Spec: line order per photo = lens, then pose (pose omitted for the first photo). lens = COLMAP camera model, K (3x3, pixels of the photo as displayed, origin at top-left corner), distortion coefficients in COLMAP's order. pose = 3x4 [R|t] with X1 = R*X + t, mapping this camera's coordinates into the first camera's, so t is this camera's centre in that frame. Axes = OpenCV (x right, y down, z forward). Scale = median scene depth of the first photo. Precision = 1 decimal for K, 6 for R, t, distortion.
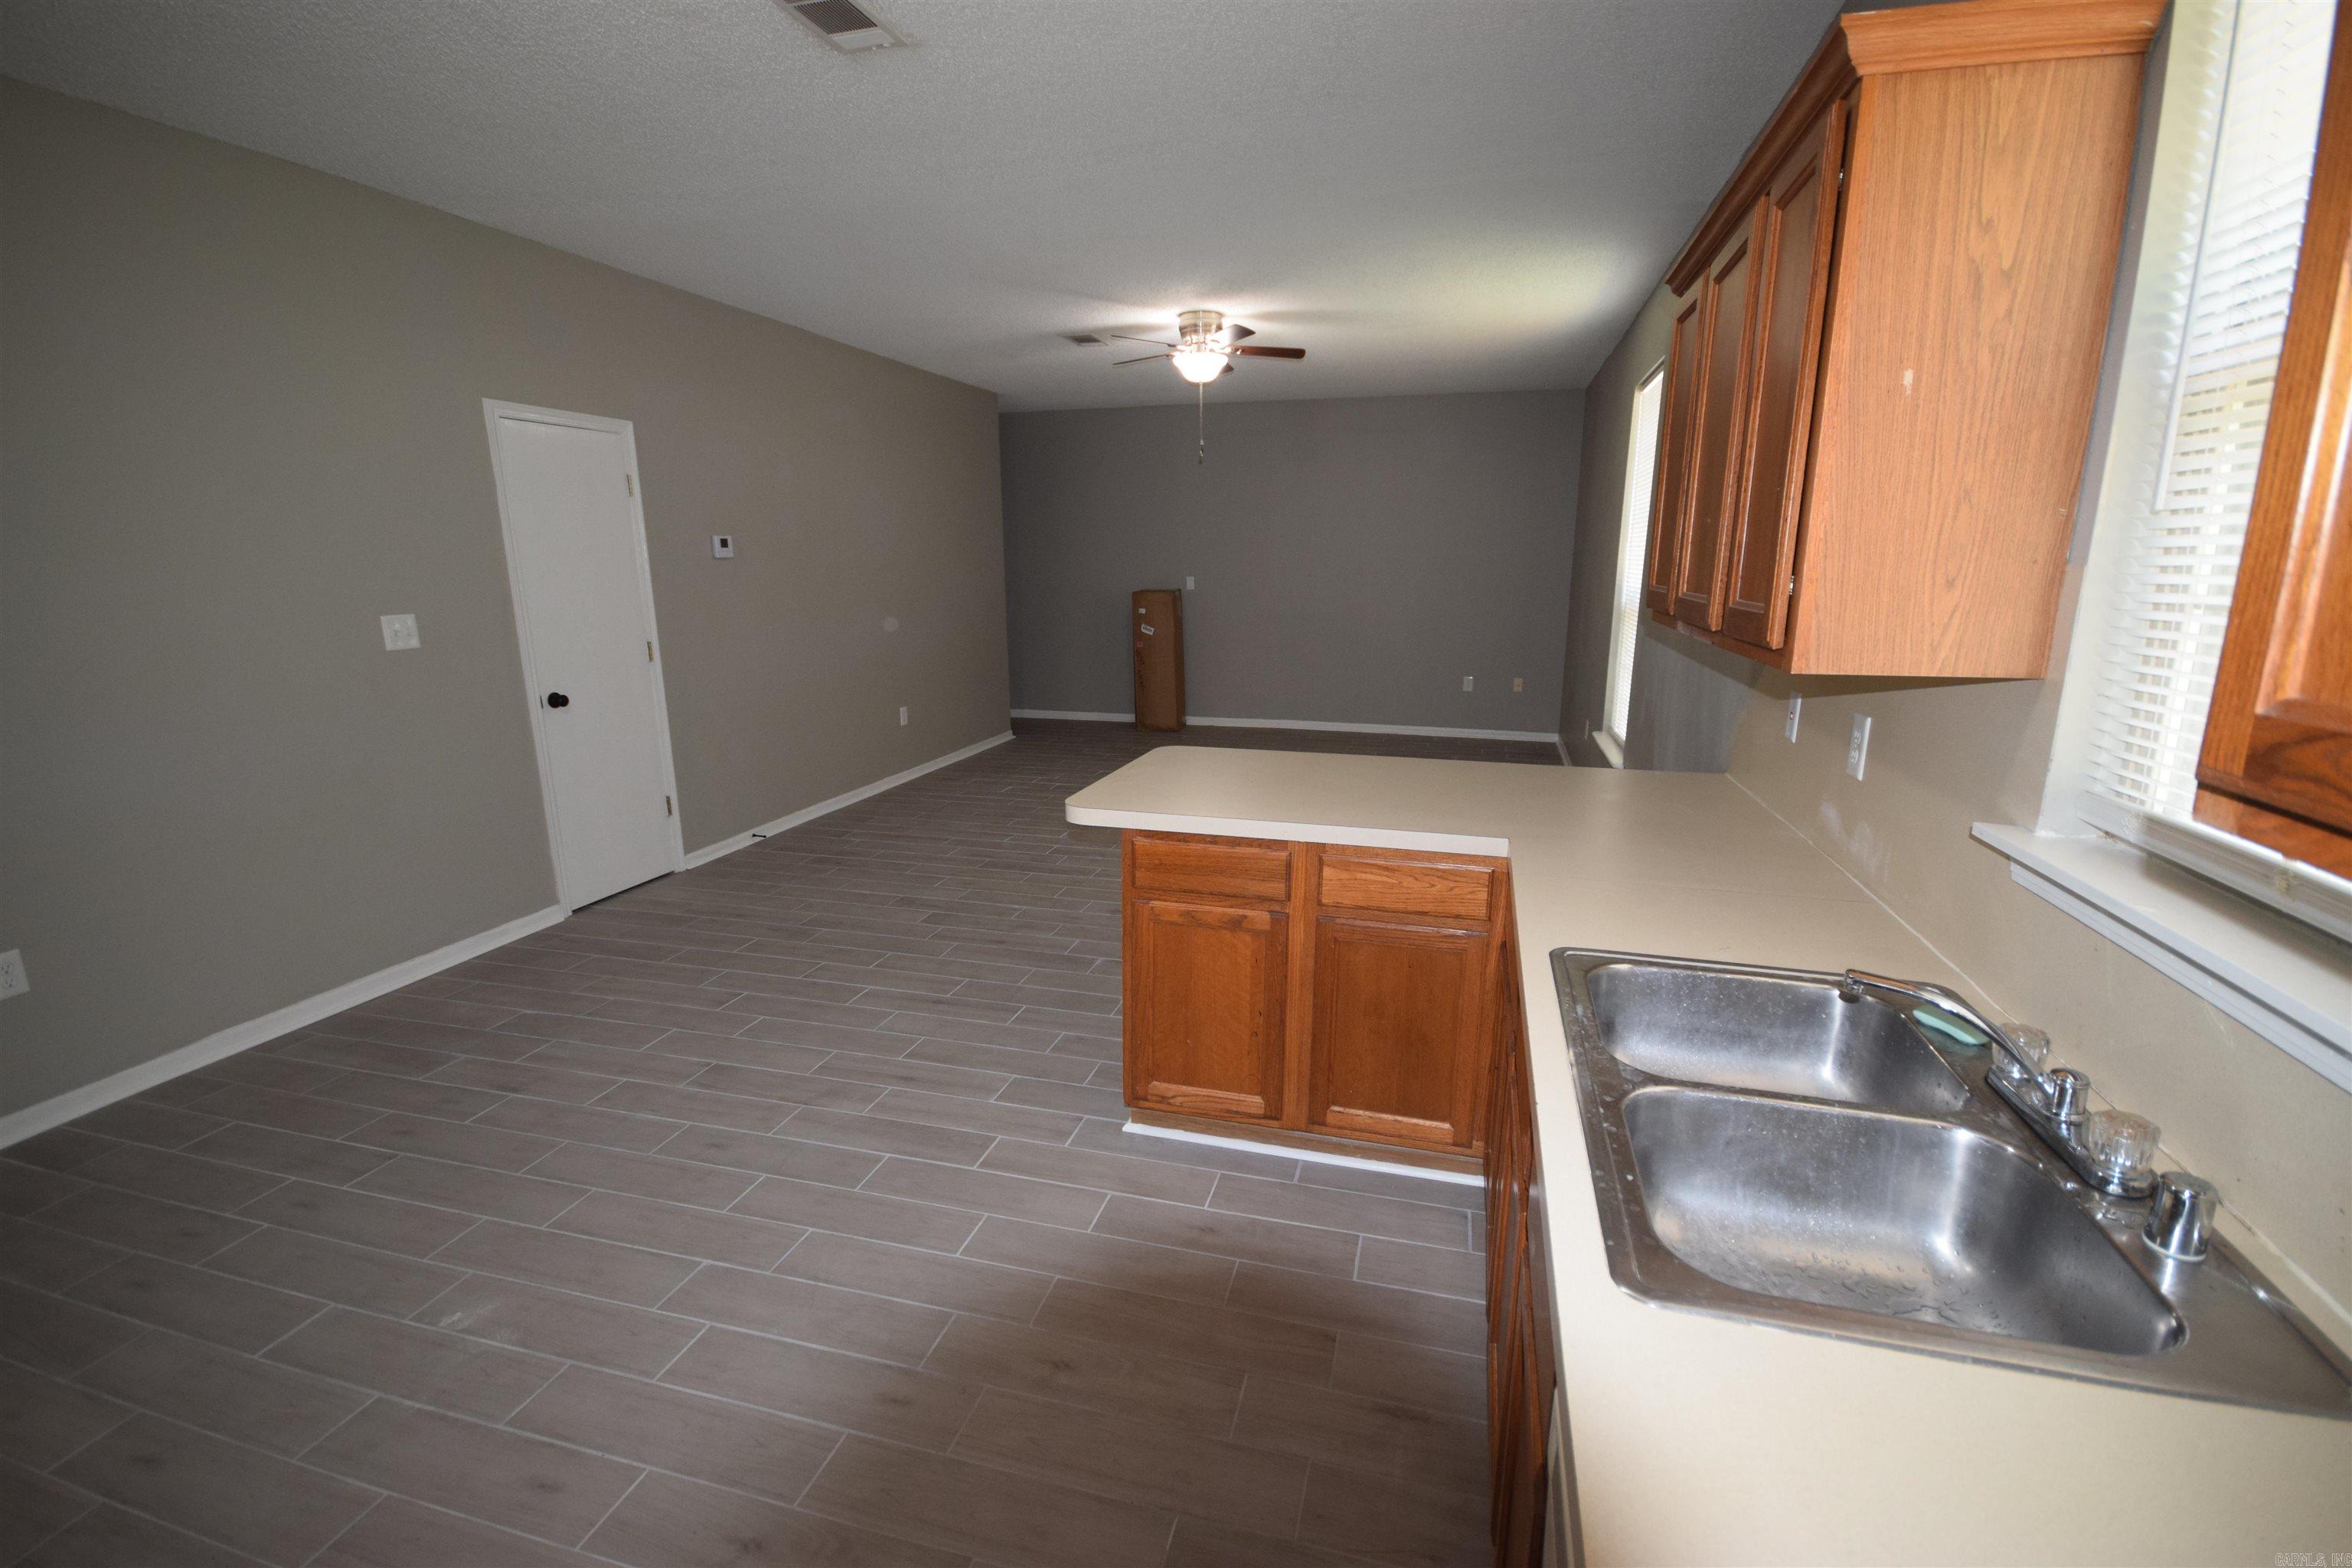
lens RADIAL K [[1033.7, 0, 1185.3], [0, 1033.7, 784.9], [0, 0, 1]] dist [0.004903, -0.008824]
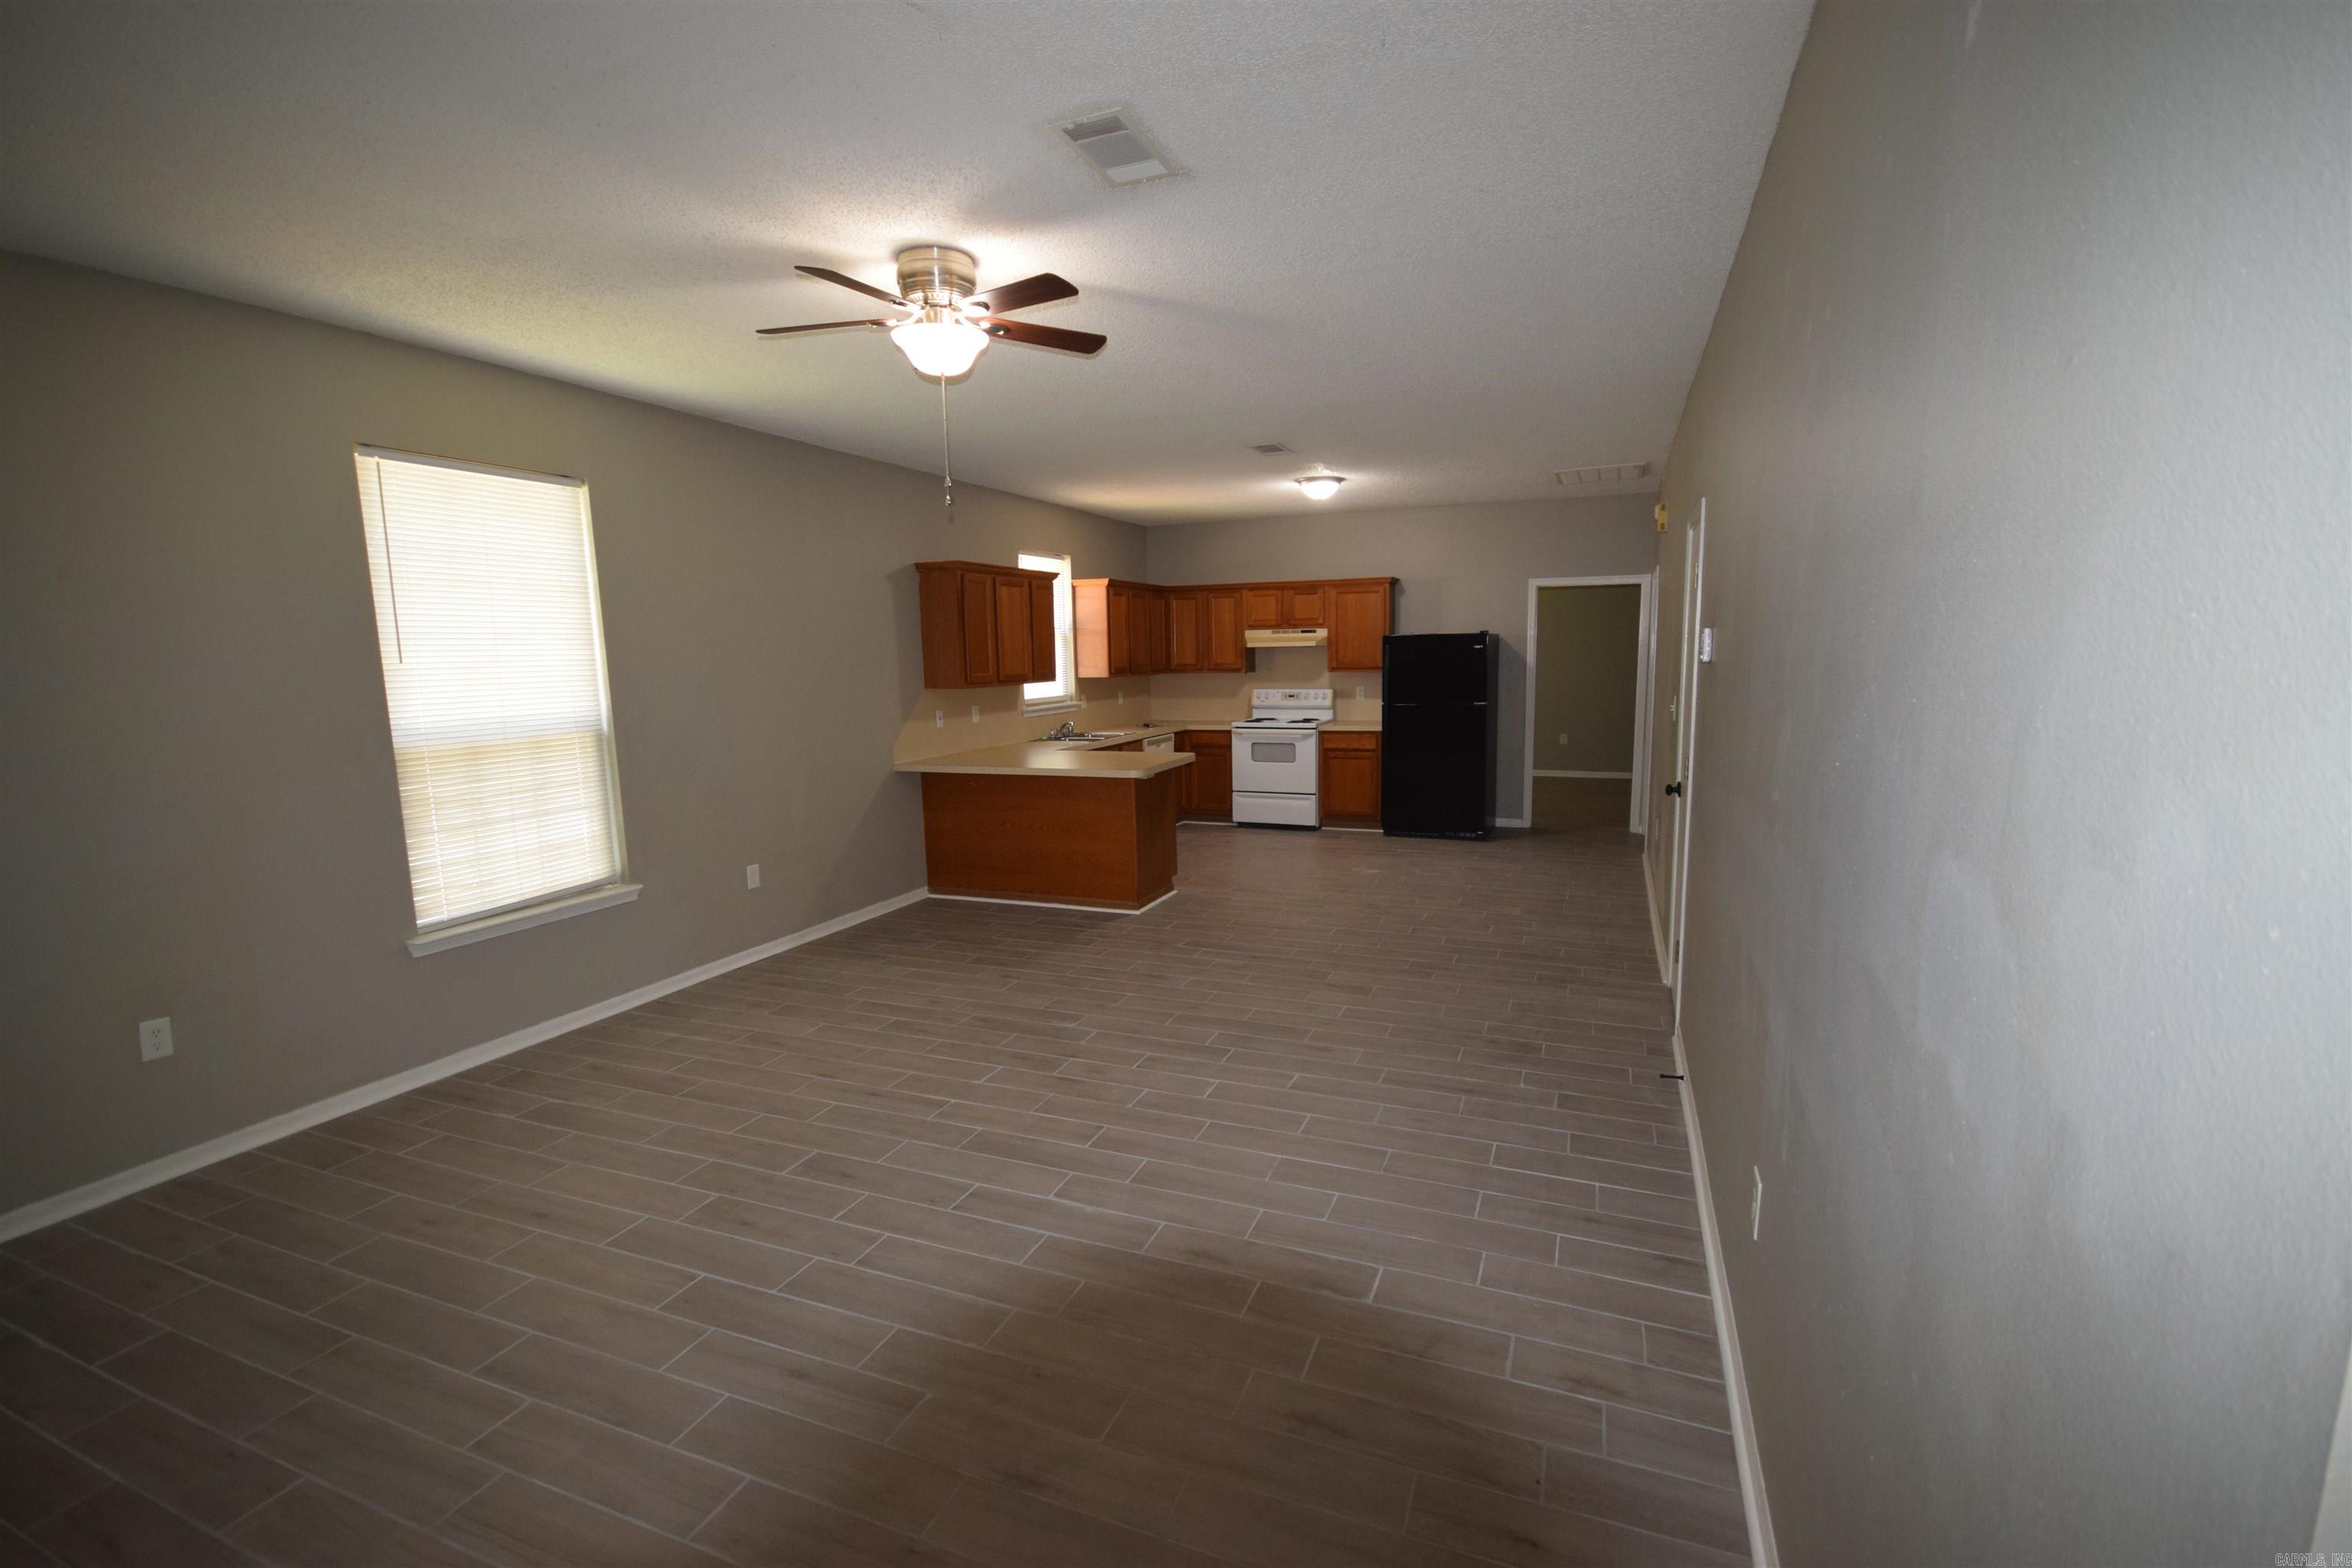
lens RADIAL K [[1033.7, 0, 1185.7], [0, 1033.7, 787.9], [0, 0, 1]] dist [0.004903, -0.008824]
pose [[-0.993022, 0.005829, 0.117782, -0.199719], [0.046302, 0.937842, 0.343961, -0.397119], [-0.108456, 0.347015, -0.931568, 1.728226]]
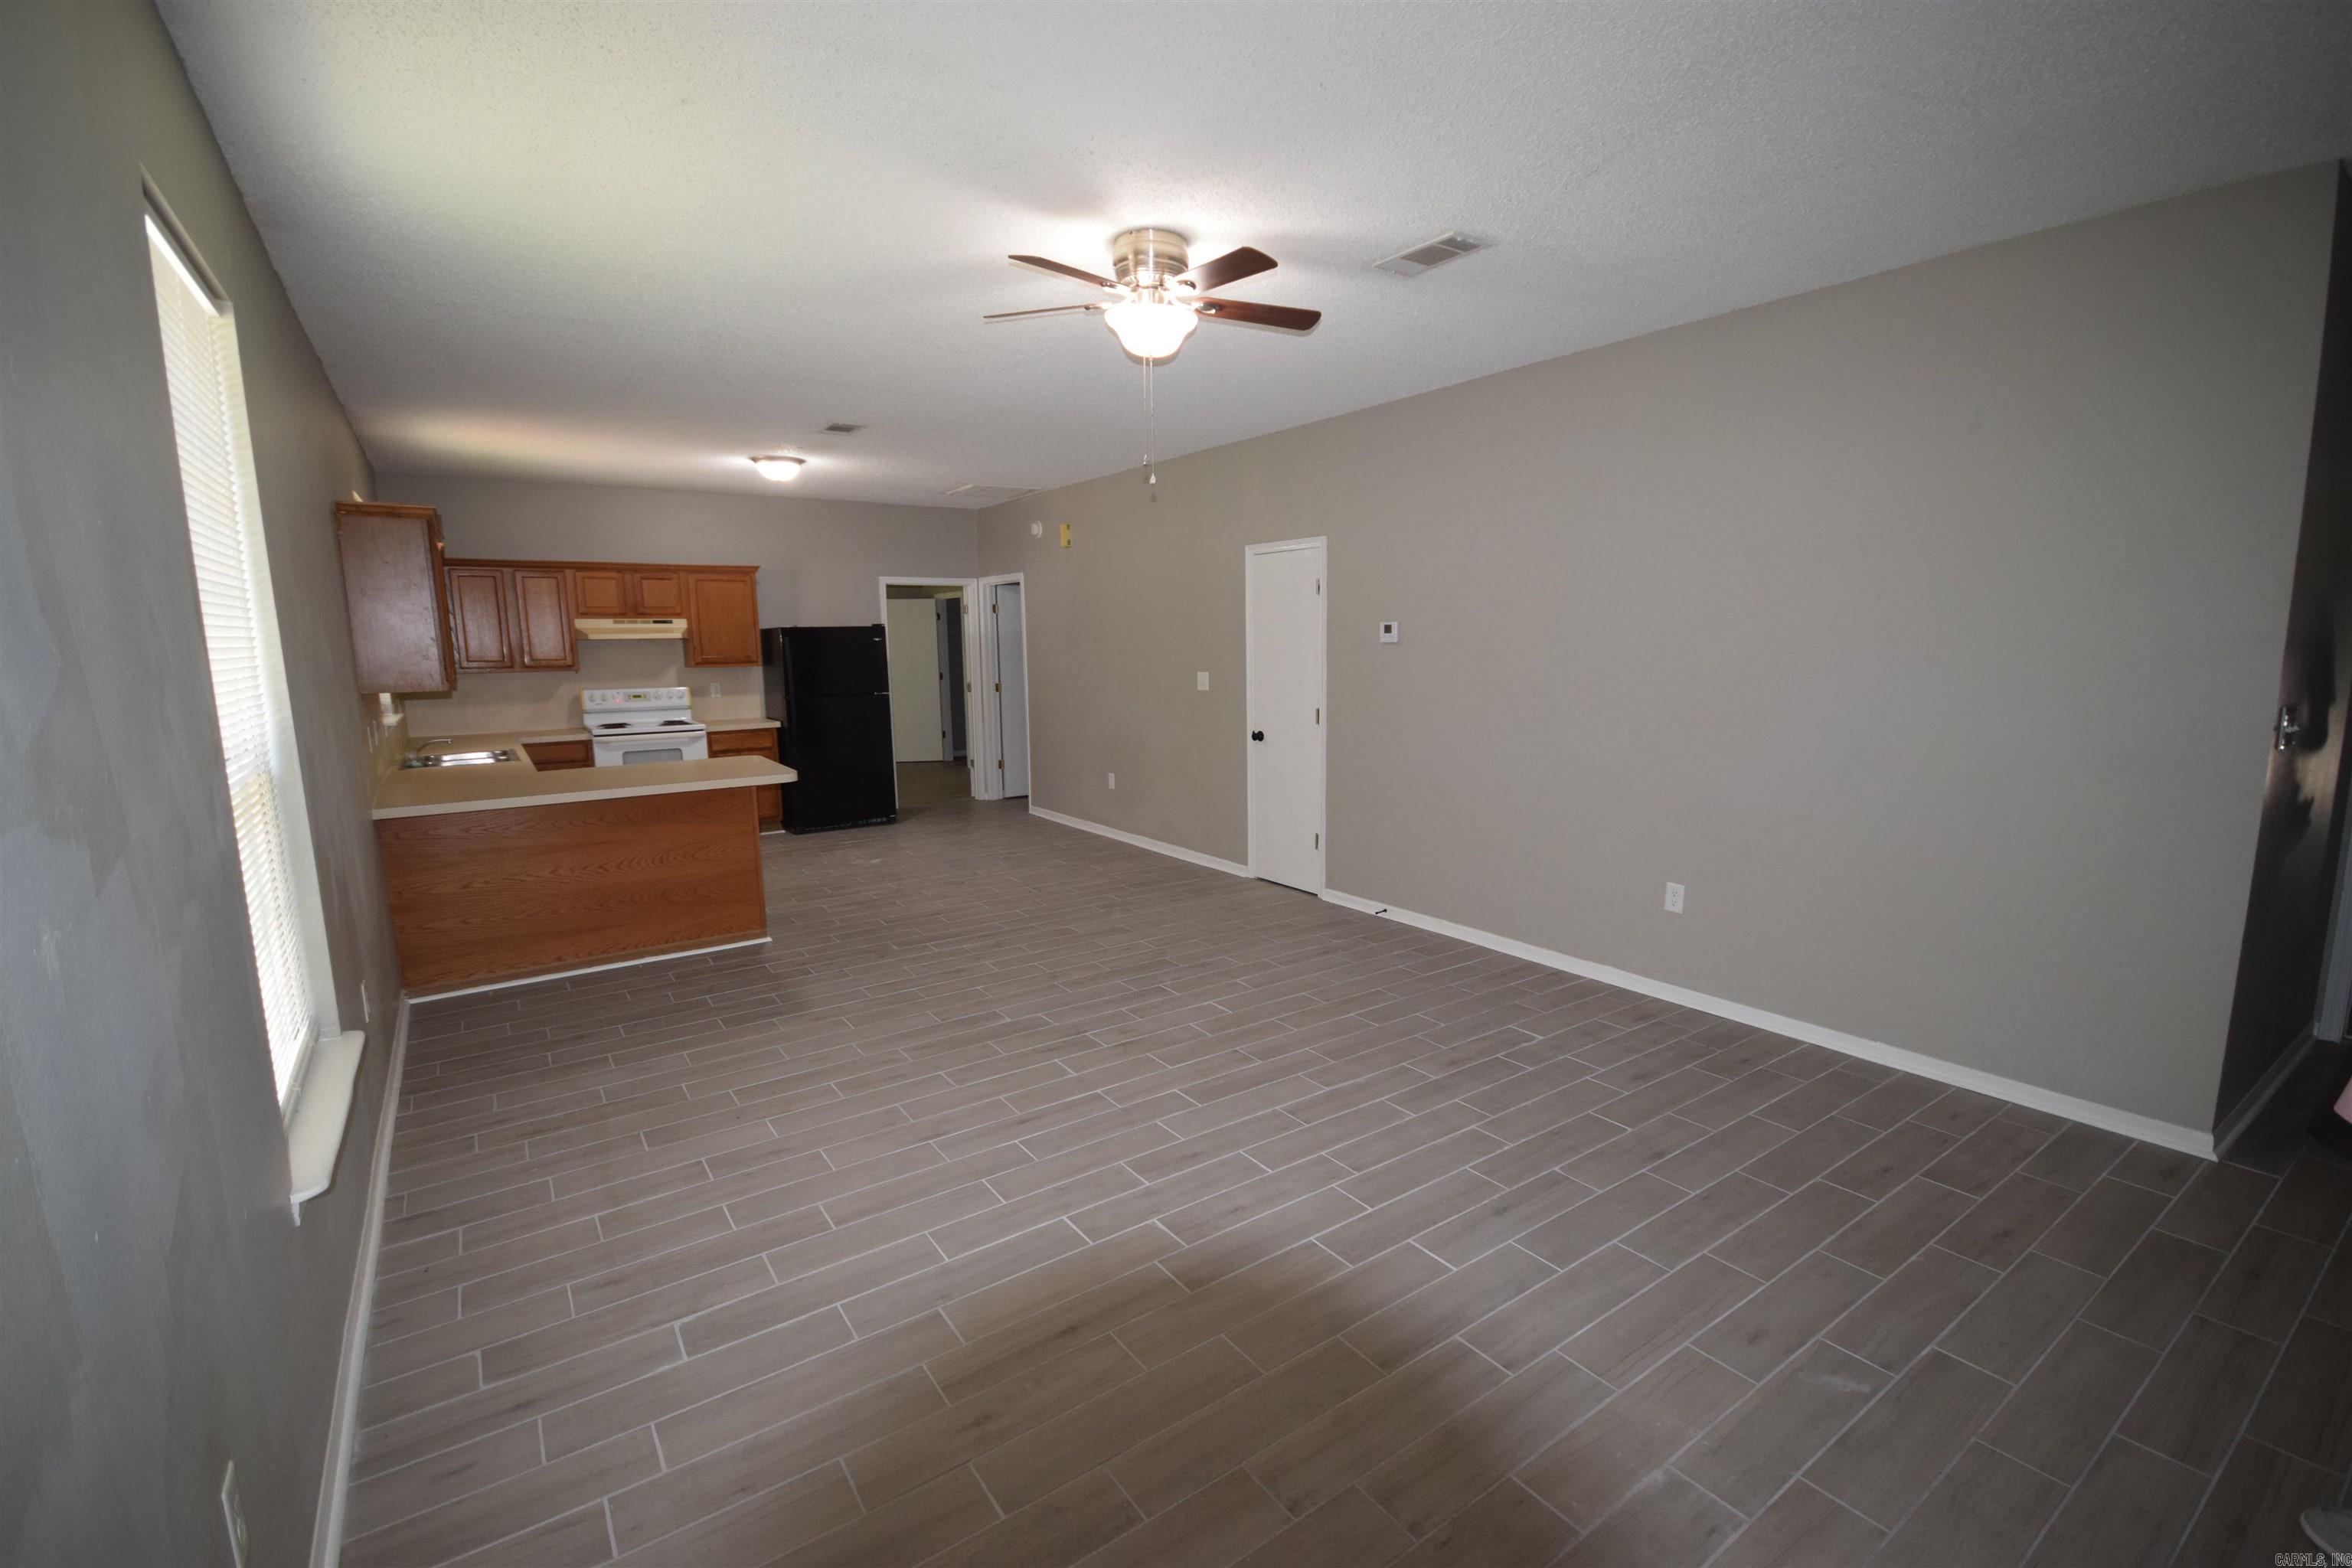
lens RADIAL K [[1033.7, 0, 1186.0], [0, 1033.7, 788.6], [0, 0, 1]] dist [0.004903, -0.008824]
pose [[-0.639199, 0.123610, -0.759042, 0.513130], [-0.153857, 0.946489, 0.283701, -0.355544], [0.753493, 0.298126, -0.585977, 1.546854]]
